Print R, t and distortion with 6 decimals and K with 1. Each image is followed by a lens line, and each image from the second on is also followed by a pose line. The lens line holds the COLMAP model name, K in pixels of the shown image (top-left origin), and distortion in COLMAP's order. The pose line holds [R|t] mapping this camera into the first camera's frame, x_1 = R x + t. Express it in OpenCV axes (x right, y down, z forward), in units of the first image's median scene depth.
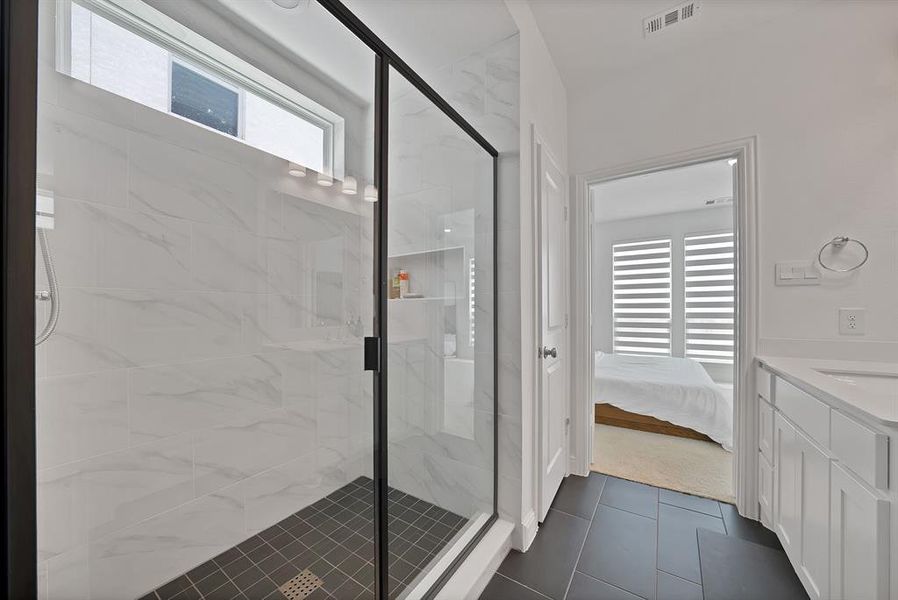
lens RADIAL K [[318.4, 0, 446.6], [0, 318.4, 310.8], [0, 0, 1]] dist [-0.020646, 0.000098]
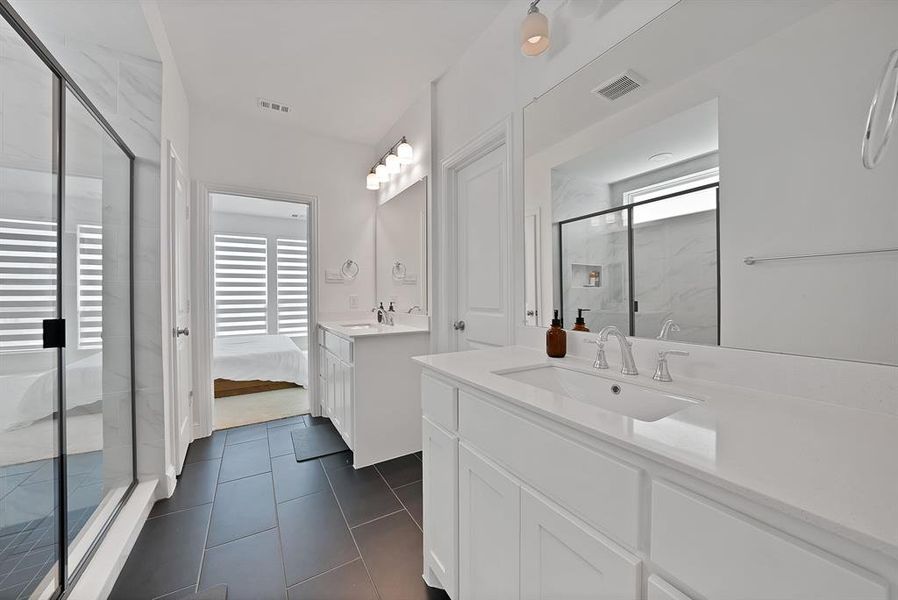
lens RADIAL K [[327.9, 0, 444.4], [0, 327.9, 295.2], [0, 0, 1]] dist [-0.019298, 0.000419]
pose [[0.428276, -0.001745, 0.903646, -0.352501], [0.010960, 0.999935, -0.003264, 0.007229], [-0.903582, 0.011302, 0.428267, -0.418928]]
